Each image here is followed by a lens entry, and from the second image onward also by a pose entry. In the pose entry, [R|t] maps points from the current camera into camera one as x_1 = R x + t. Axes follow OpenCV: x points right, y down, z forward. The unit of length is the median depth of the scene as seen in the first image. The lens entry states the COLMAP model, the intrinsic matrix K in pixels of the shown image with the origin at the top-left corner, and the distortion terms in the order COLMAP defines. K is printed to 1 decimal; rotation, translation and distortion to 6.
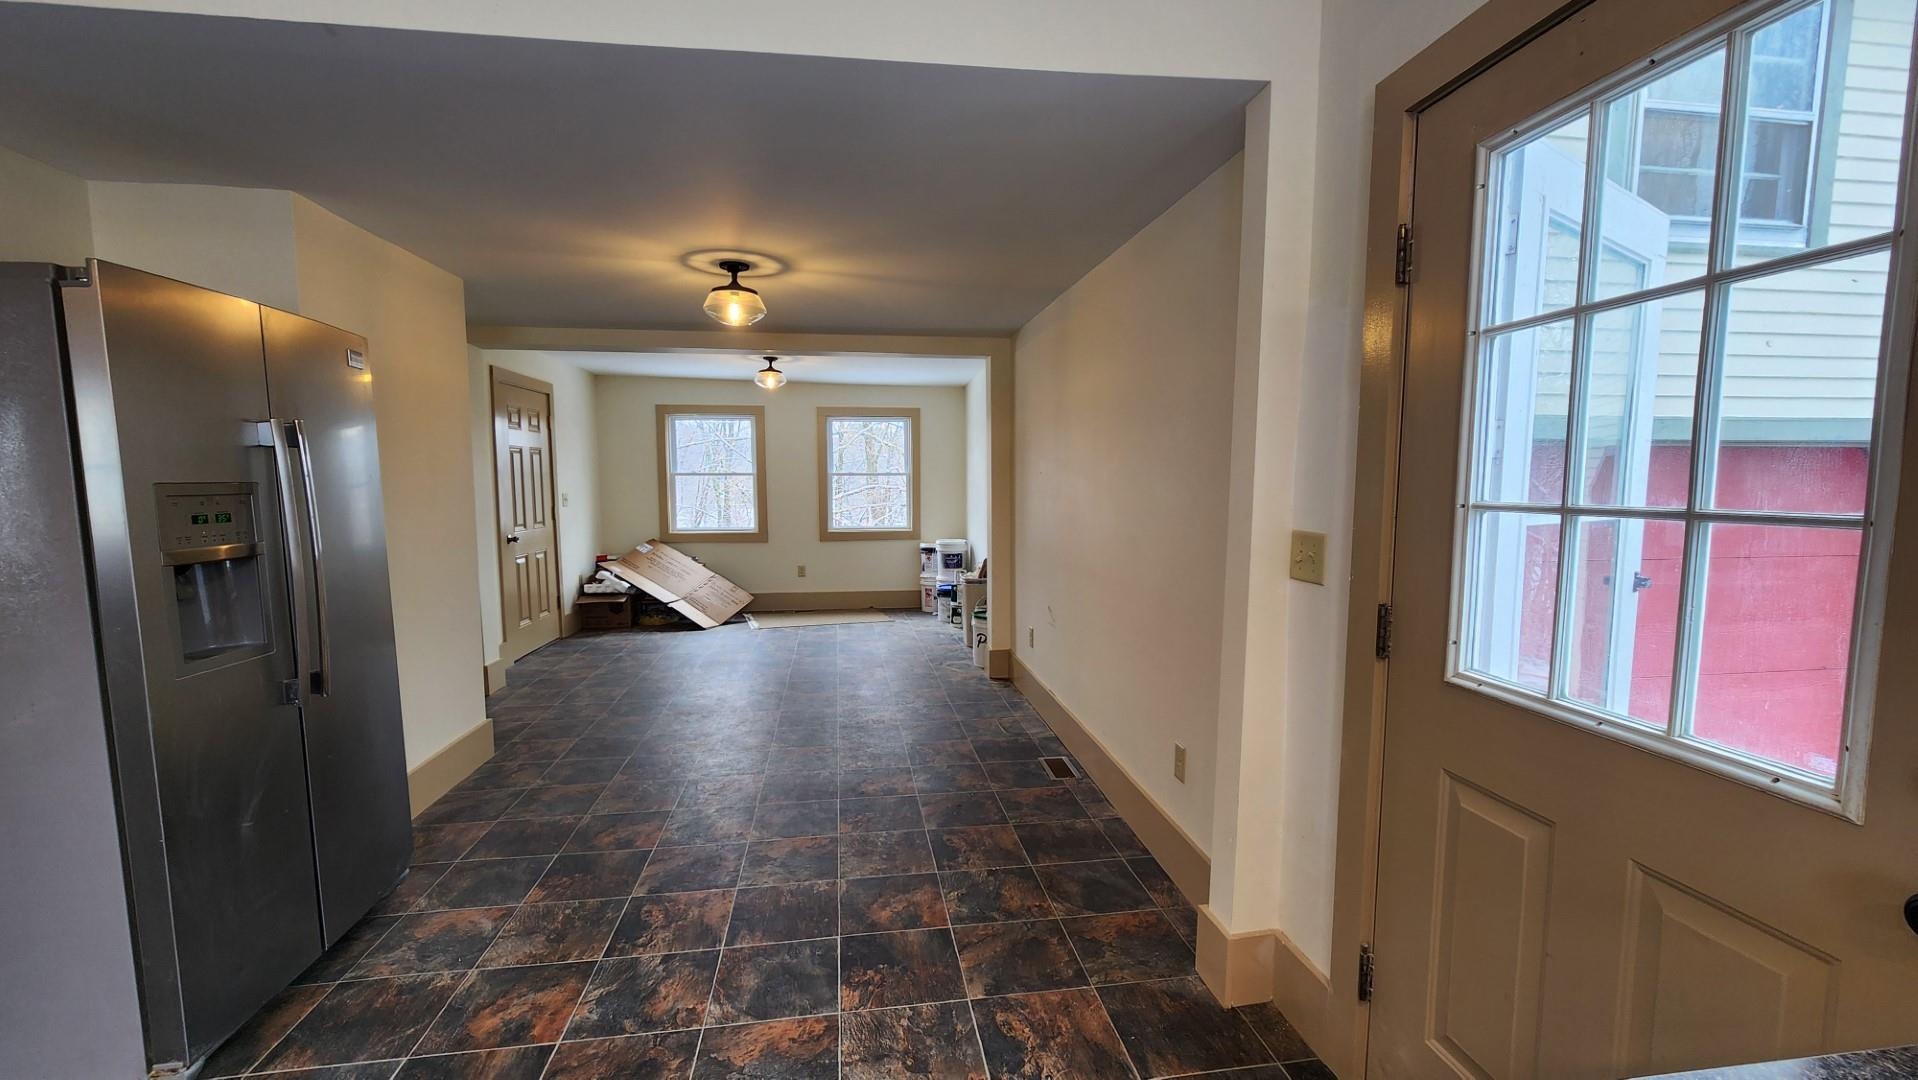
lens RADIAL K [[789.4, 0, 956.3], [0, 789.4, 552.2], [0, 0, 1]] dist [0.001273, 0.000064]
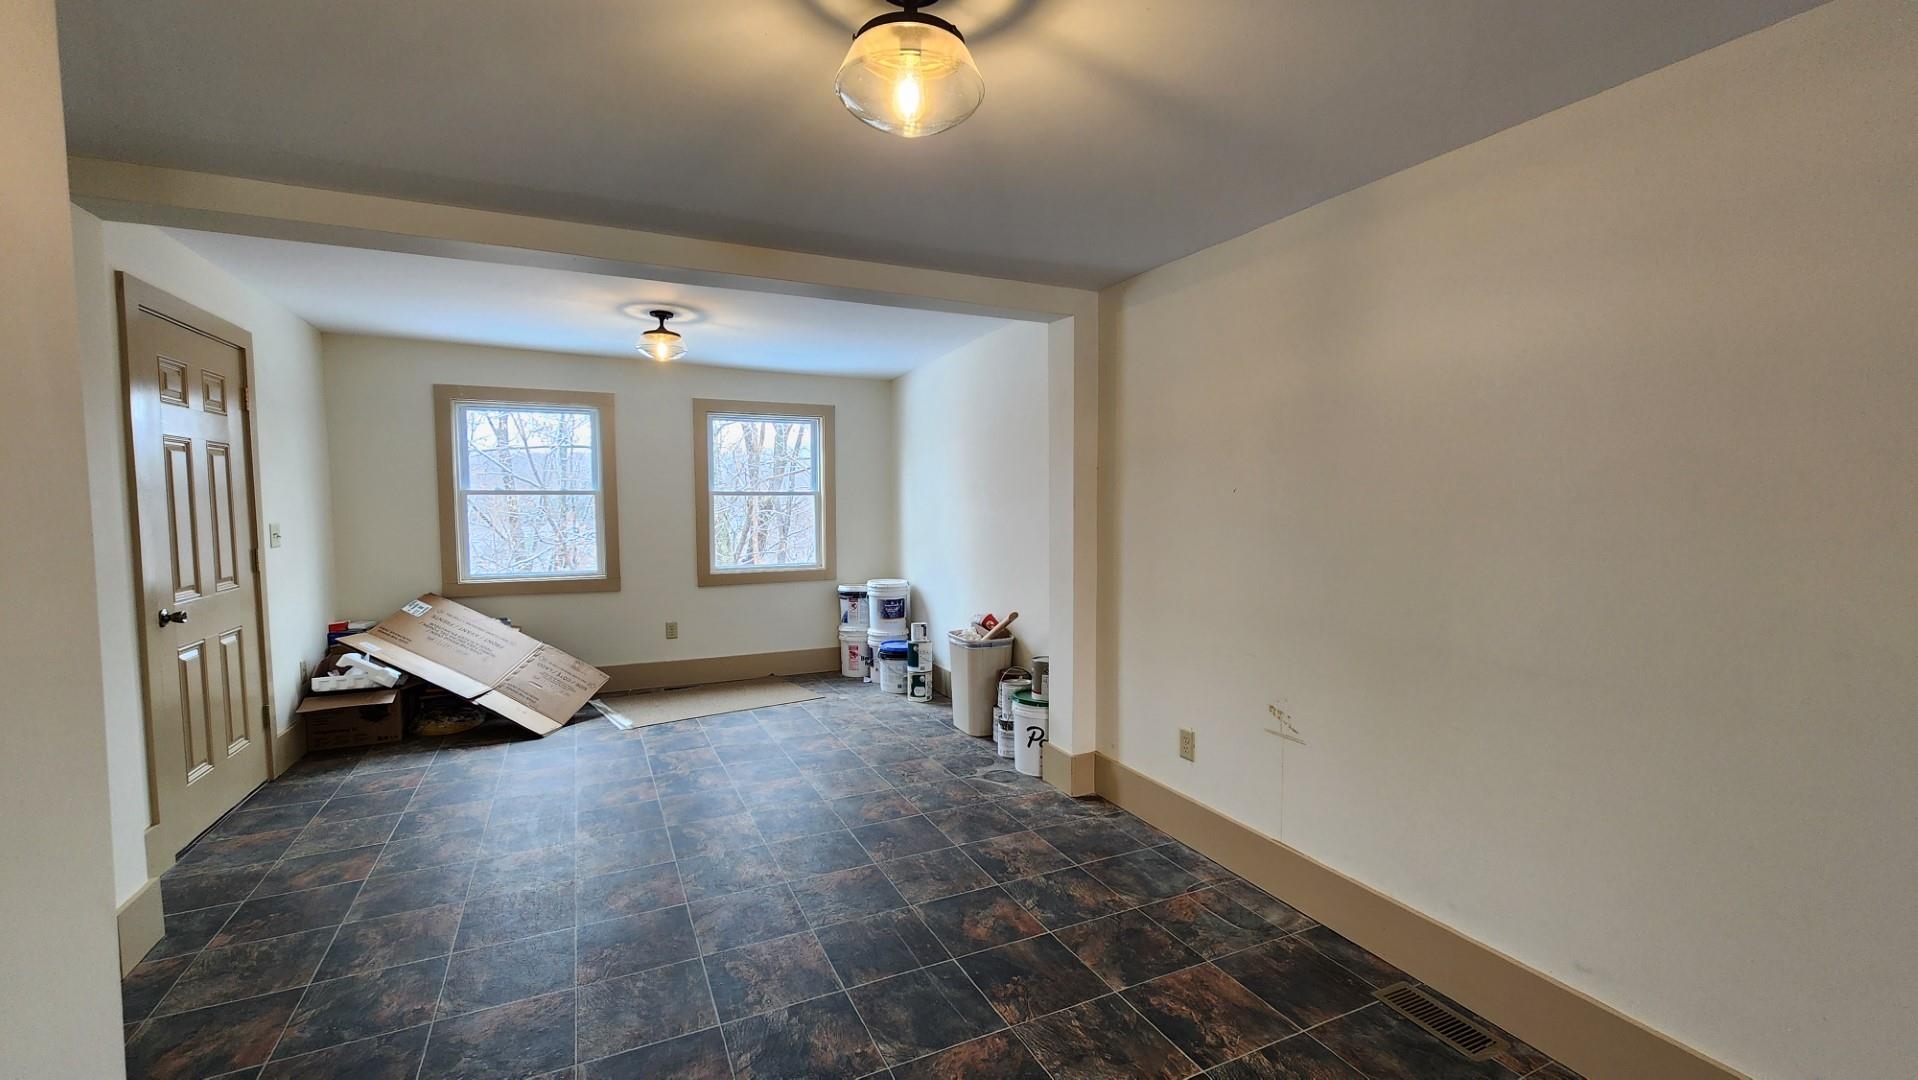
lens RADIAL K [[789.4, 0, 956.3], [0, 789.4, 552.2], [0, 0, 1]] dist [0.001273, 0.000064]
pose [[0.955506, -0.019518, 0.294326, -0.179107], [0.027009, 0.999406, -0.021406, -0.026966], [-0.293733, 0.028403, 0.955465, 0.284913]]
